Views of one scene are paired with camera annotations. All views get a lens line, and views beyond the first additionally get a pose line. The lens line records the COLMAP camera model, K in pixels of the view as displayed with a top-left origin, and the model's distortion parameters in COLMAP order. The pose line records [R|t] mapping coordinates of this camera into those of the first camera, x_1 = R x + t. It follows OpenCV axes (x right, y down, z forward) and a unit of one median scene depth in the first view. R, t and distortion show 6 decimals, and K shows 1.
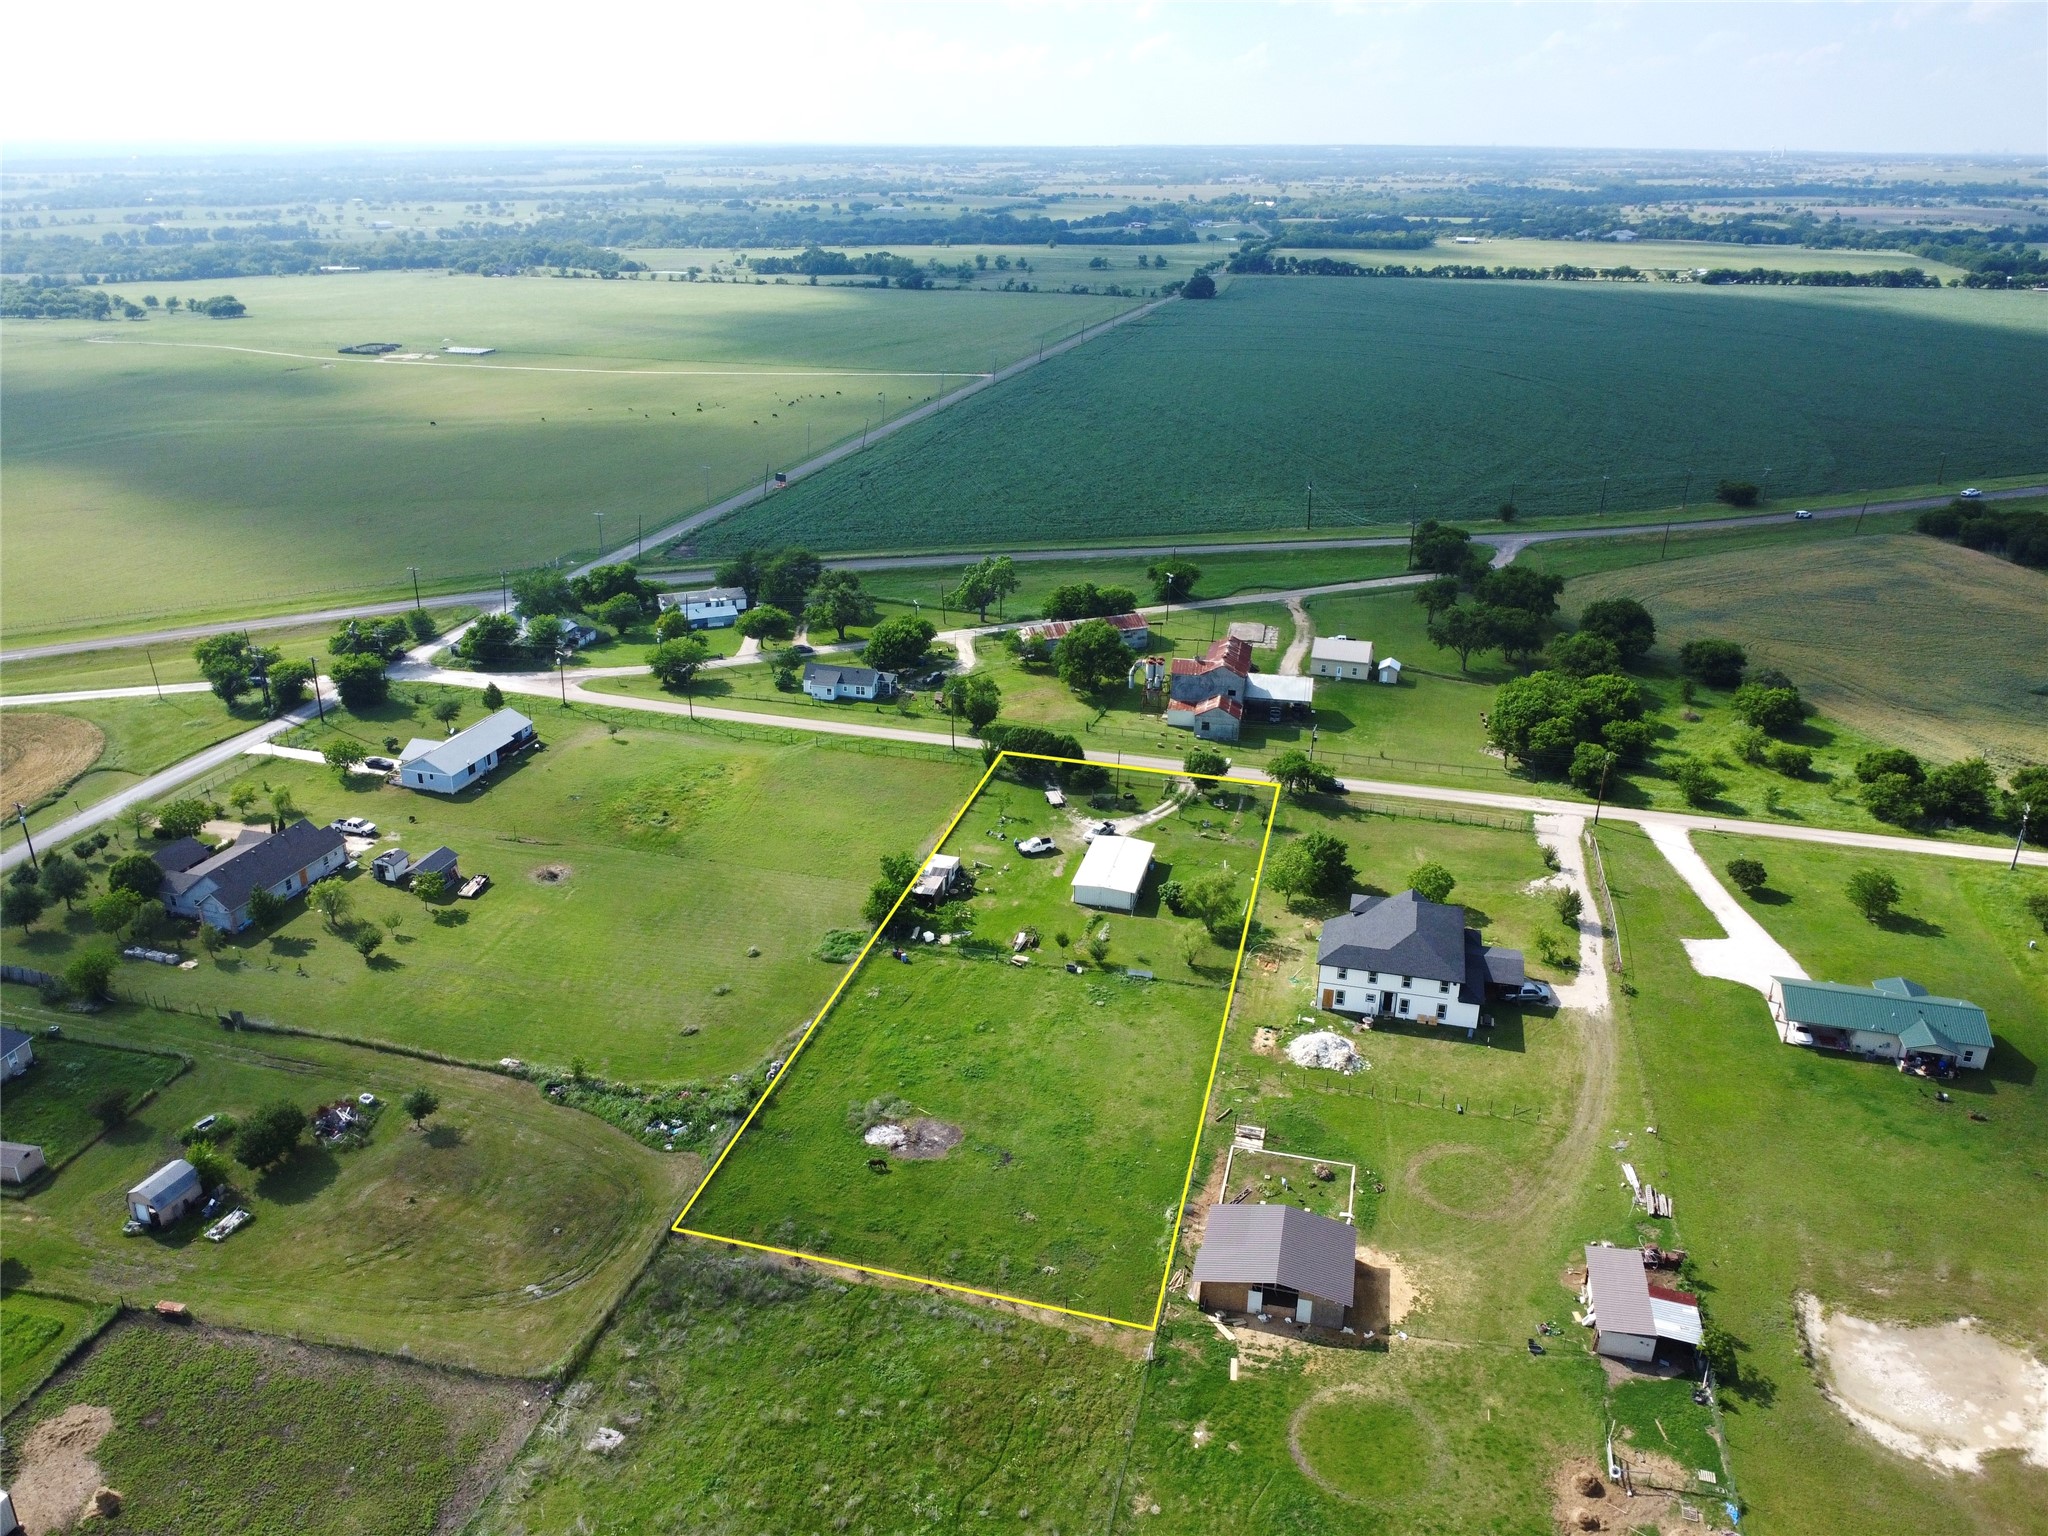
lens RADIAL K [[1525.0, 0, 1015.4], [0, 1525.0, 764.3], [0, 0, 1]] dist [0.000308, 0.002423]
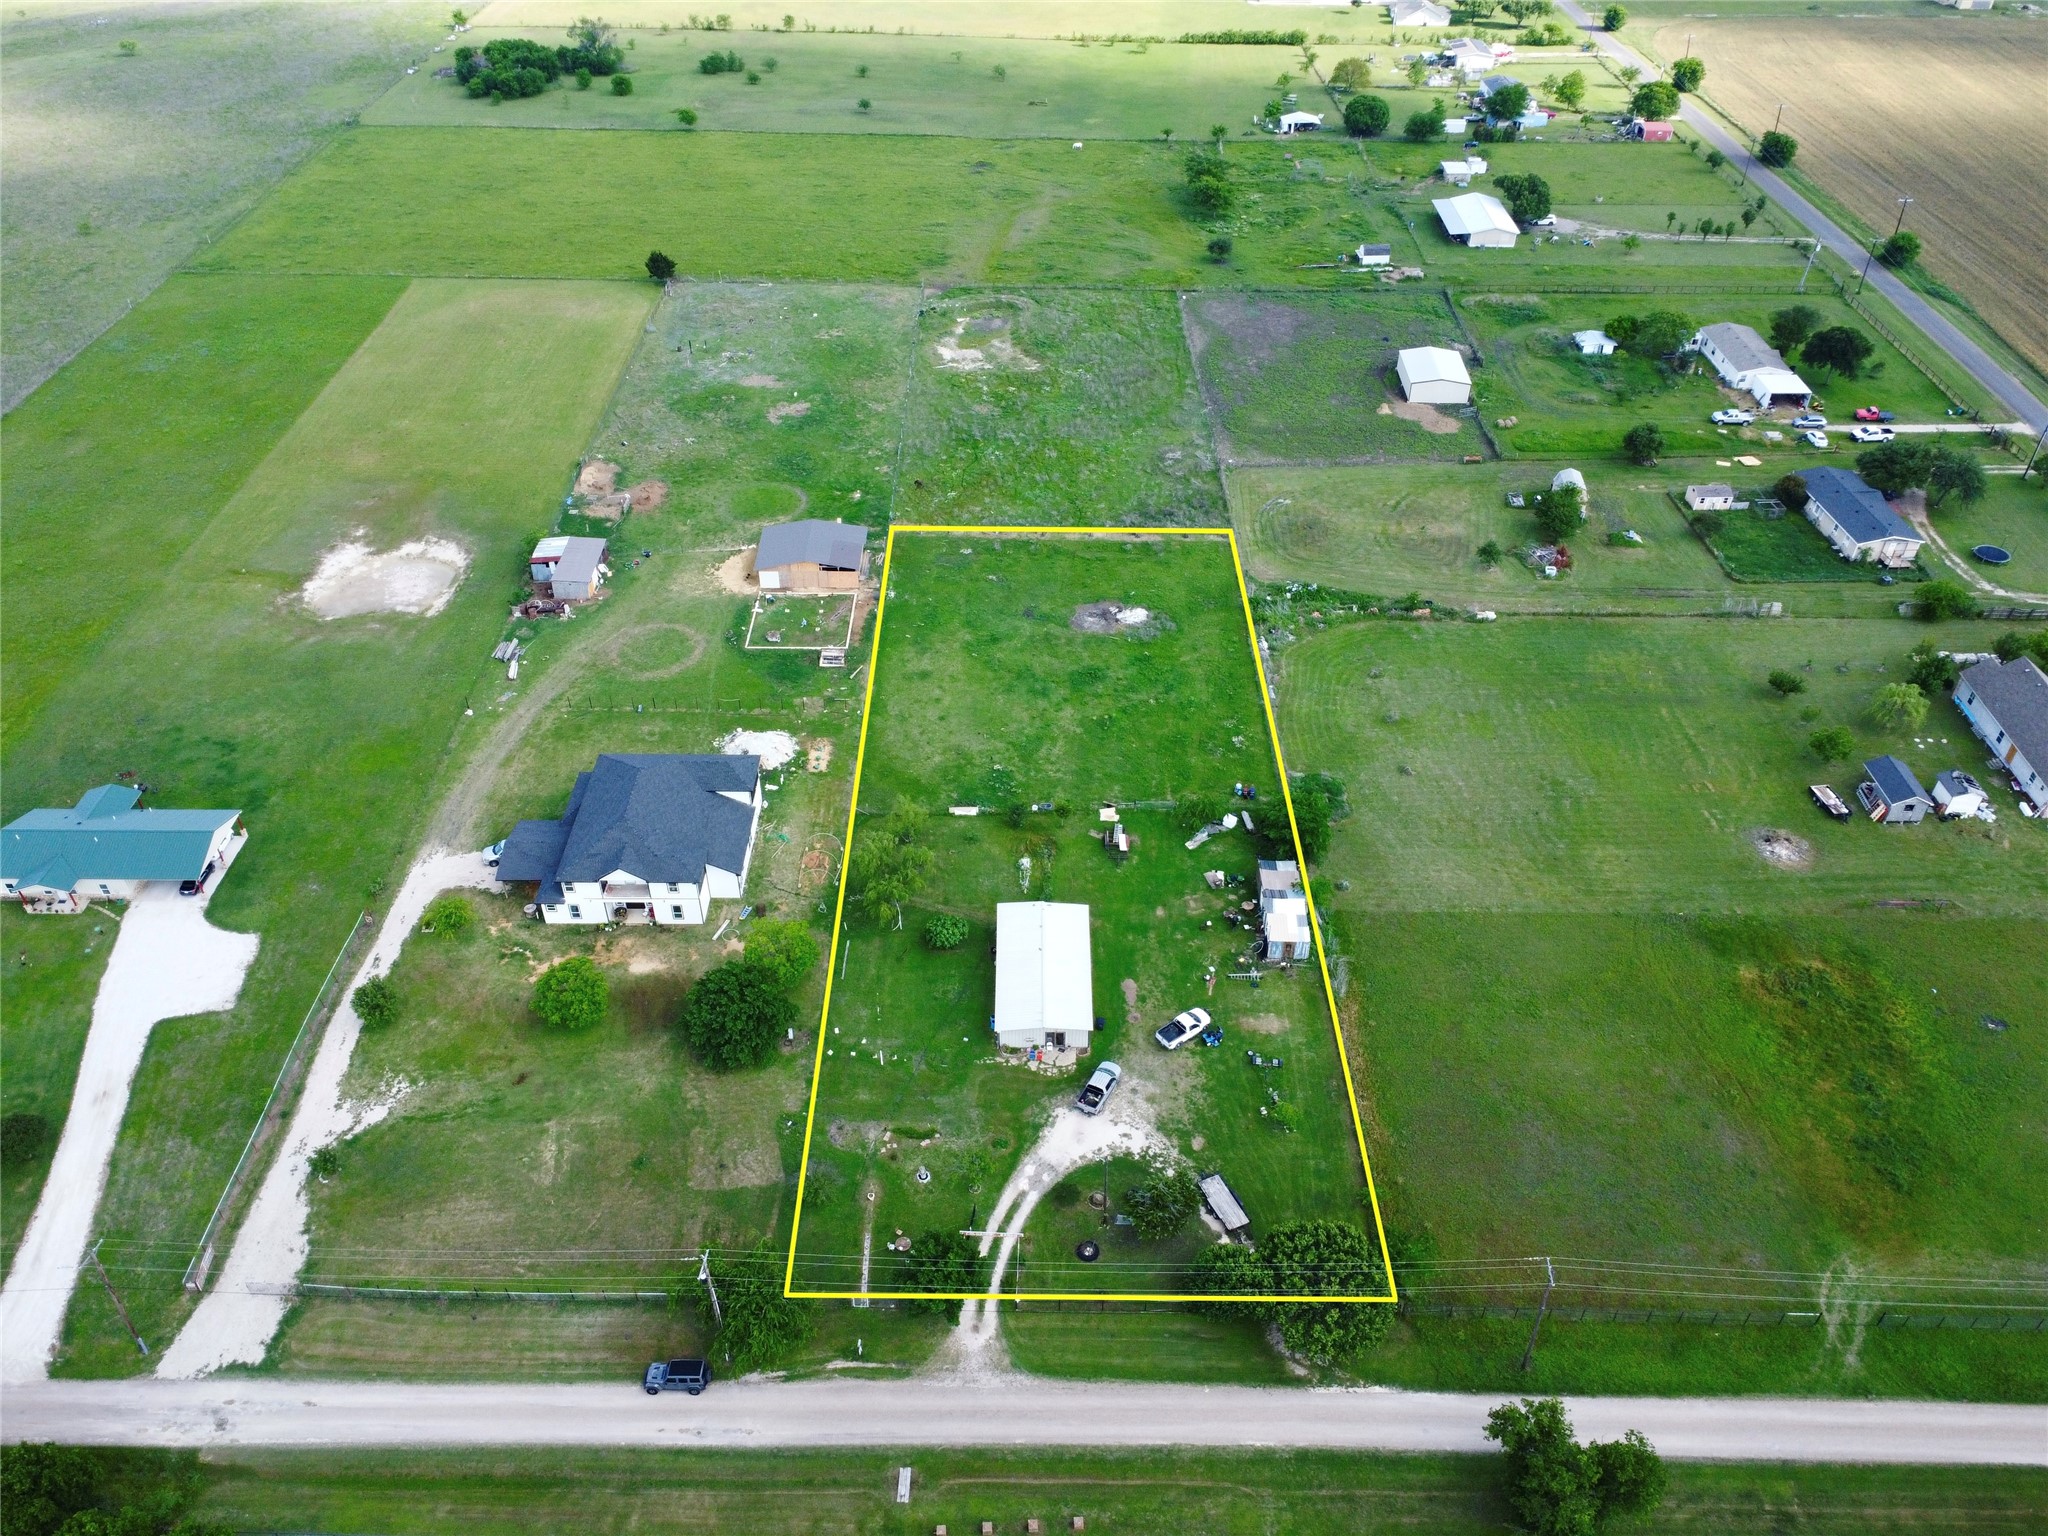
lens RADIAL K [[1525.0, 0, 1016.2], [0, 1525.0, 759.0], [0, 0, 1]] dist [0.000308, 0.002423]
pose [[-0.969302, 0.146543, -0.197431, 0.259911], [-0.101563, 0.492634, 0.864290, -0.738266], [0.223916, 0.857809, -0.462628, 1.642699]]
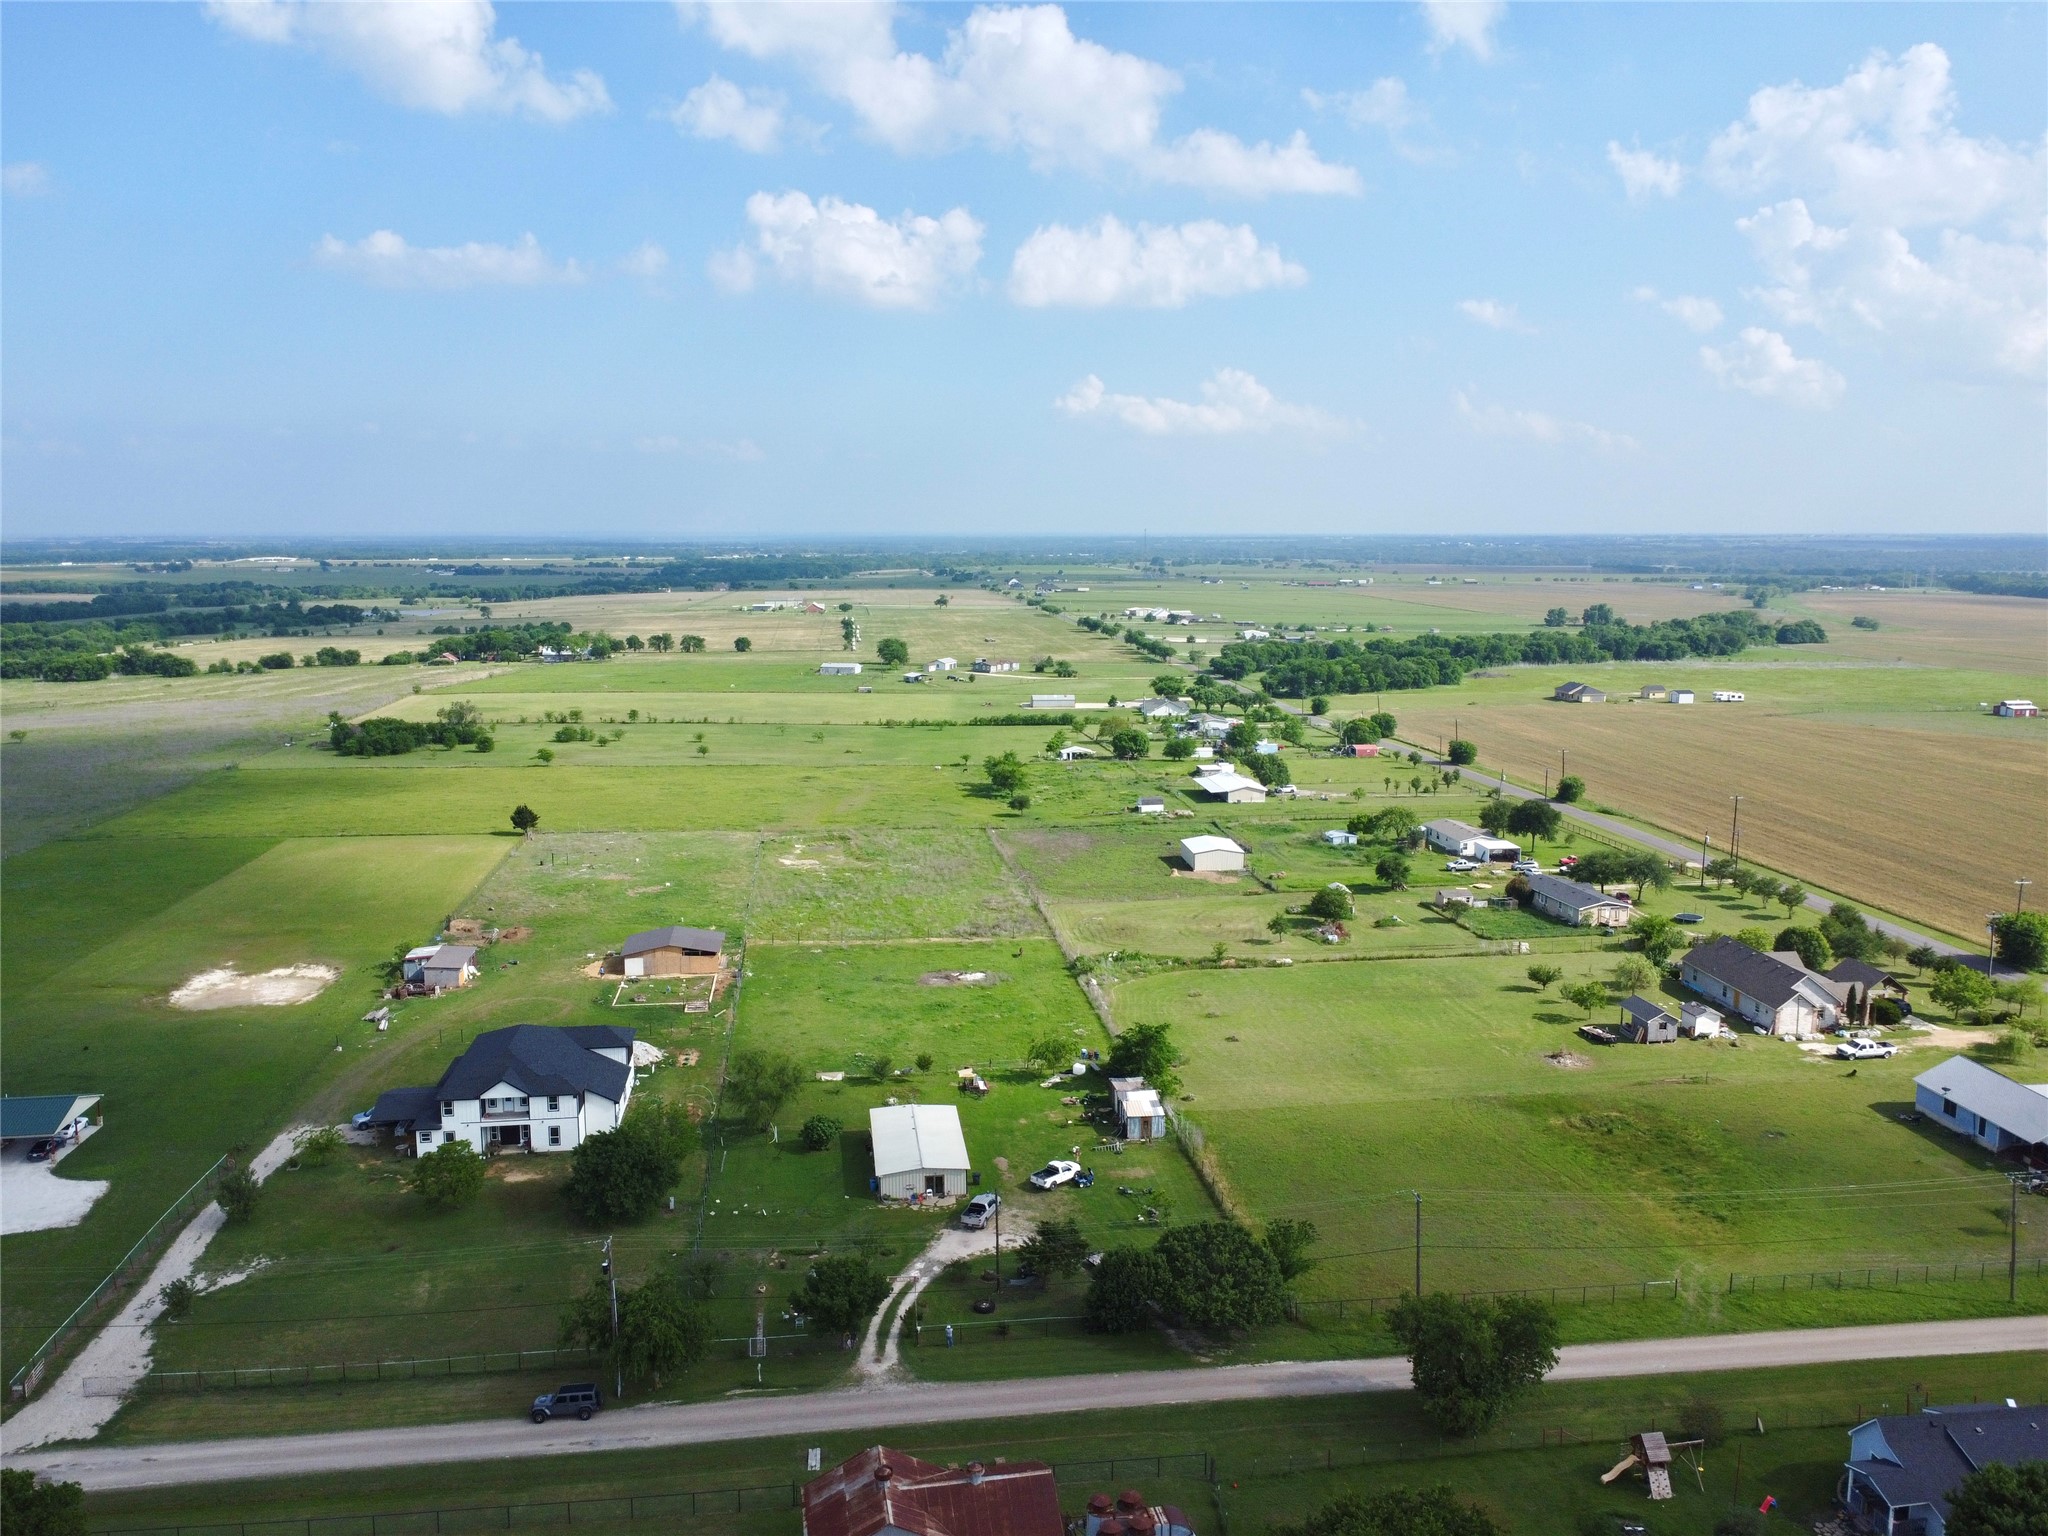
lens RADIAL K [[1525.0, 0, 1017.1], [0, 1525.0, 772.6], [0, 0, 1]] dist [0.000308, 0.002423]
pose [[-0.926901, 0.050501, -0.371892, 0.364958], [-0.151116, 0.856809, 0.492993, -0.571192], [0.343537, 0.513154, -0.786546, 1.975172]]
